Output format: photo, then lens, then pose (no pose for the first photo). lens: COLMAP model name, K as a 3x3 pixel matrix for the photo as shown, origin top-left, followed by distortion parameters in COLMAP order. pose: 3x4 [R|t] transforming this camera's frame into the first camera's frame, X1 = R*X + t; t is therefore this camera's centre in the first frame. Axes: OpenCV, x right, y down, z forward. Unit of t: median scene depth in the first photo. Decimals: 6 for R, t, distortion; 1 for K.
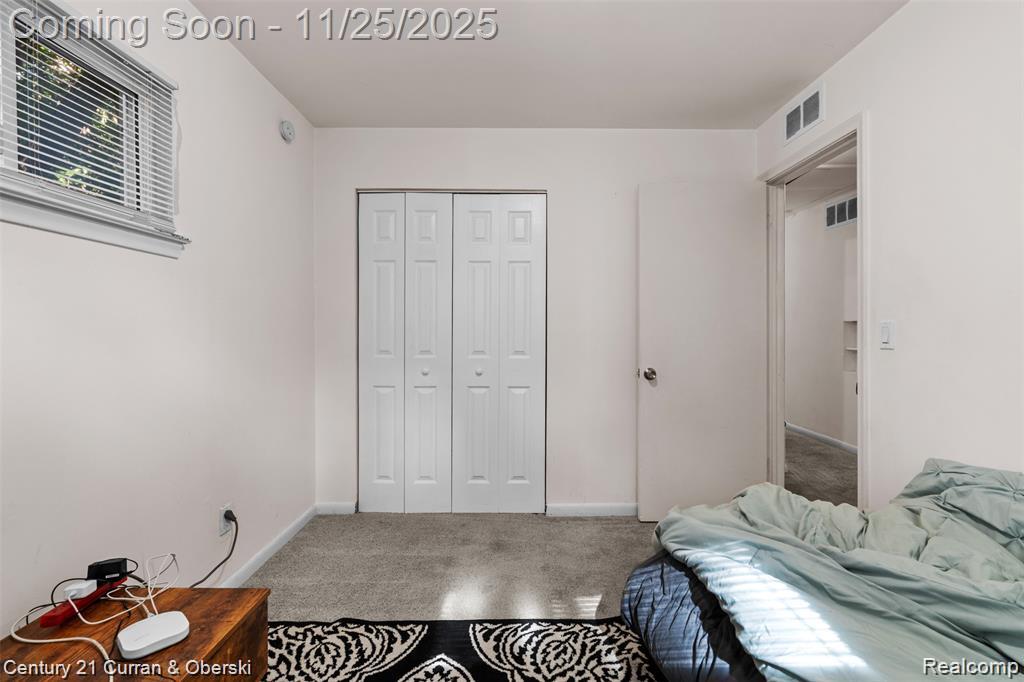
lens RADIAL K [[450.9, 0, 517.3], [0, 450.9, 335.4], [0, 0, 1]] dist [-0.007963, 0.002962]
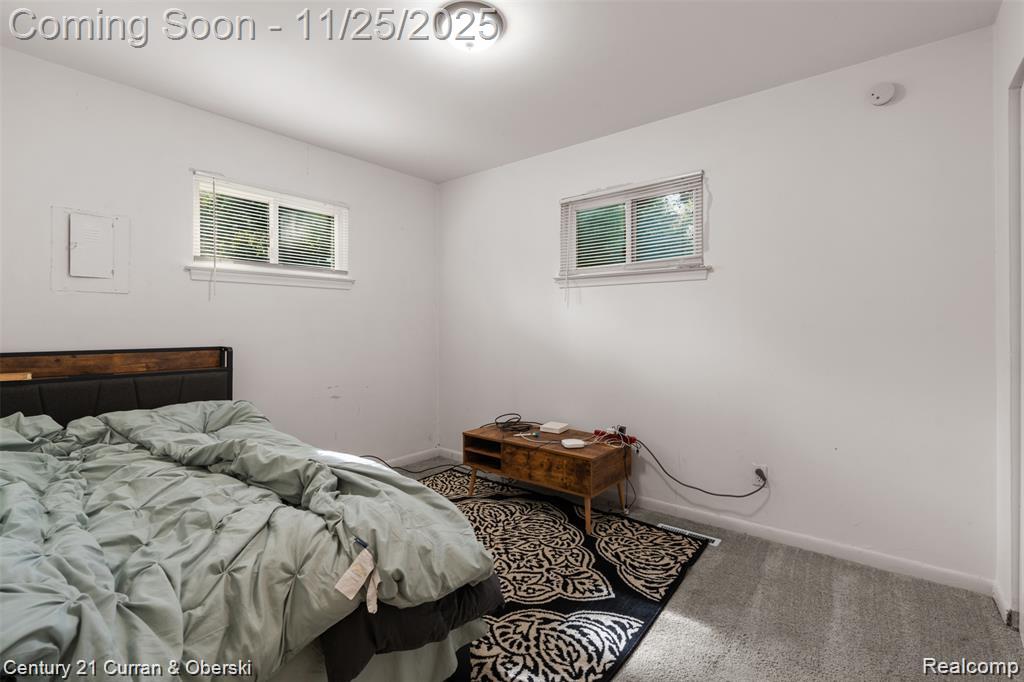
lens RADIAL K [[450.9, 0, 514.9], [0, 450.9, 335.6], [0, 0, 1]] dist [-0.007963, 0.002962]
pose [[-0.625747, 0.009512, -0.779968, 0.903264], [-0.001140, 0.999913, 0.013110, 0.007145], [0.780025, 0.009093, -0.625682, 1.512857]]
